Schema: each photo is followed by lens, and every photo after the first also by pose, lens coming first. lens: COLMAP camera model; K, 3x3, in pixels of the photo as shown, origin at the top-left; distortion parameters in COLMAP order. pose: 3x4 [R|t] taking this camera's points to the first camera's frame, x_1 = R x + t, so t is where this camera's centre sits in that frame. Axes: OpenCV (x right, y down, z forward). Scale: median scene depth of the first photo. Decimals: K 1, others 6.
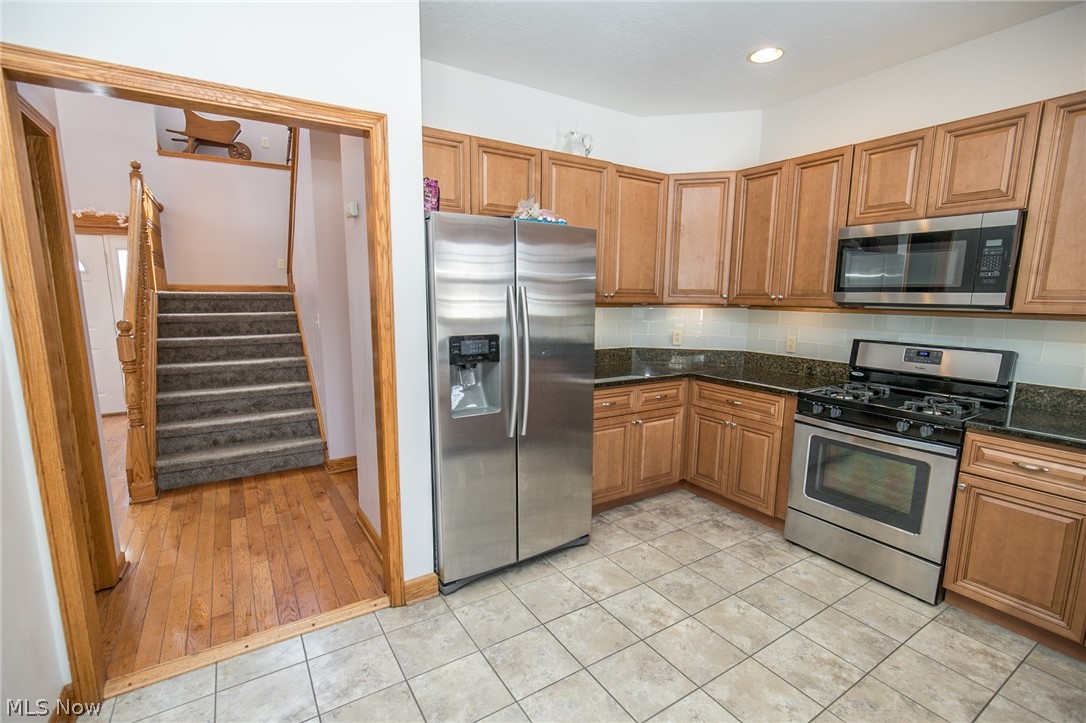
lens RADIAL K [[493.1, 0, 542.6], [0, 493.1, 374.0], [0, 0, 1]] dist [-0.004766, 0.000591]
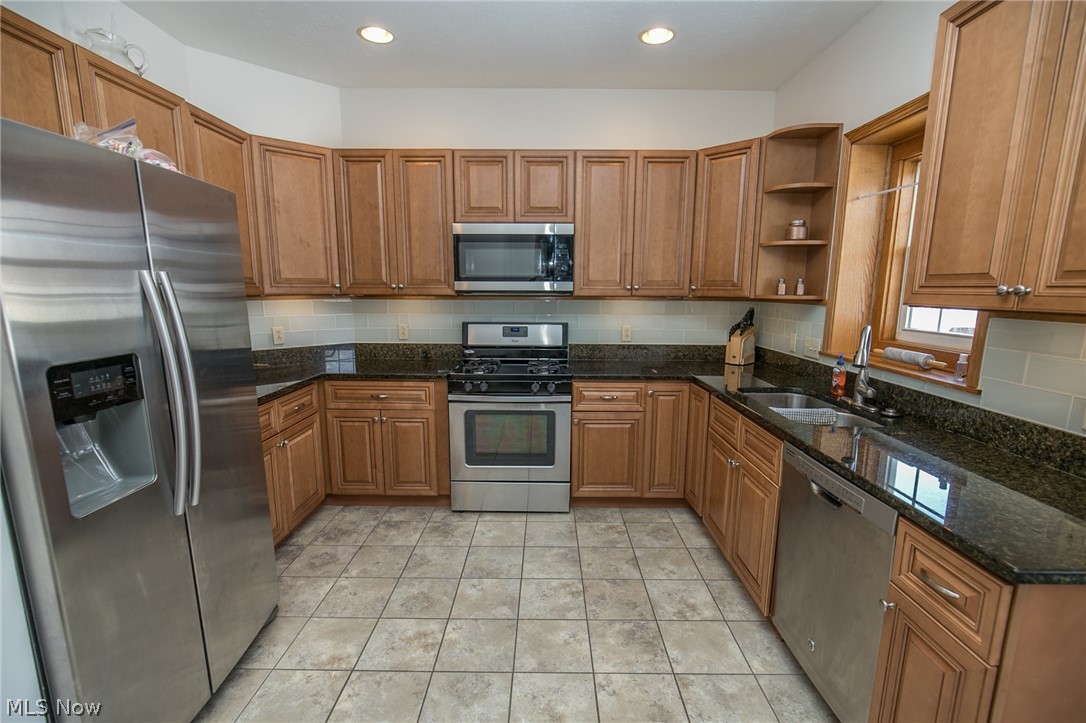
lens RADIAL K [[493.1, 0, 542.6], [0, 493.1, 374.0], [0, 0, 1]] dist [-0.004766, 0.000591]
pose [[0.547719, -0.153441, 0.822472, -0.238407], [0.136315, 0.986270, 0.093222, -0.034237], [-0.825483, 0.061056, 0.561115, 0.210470]]
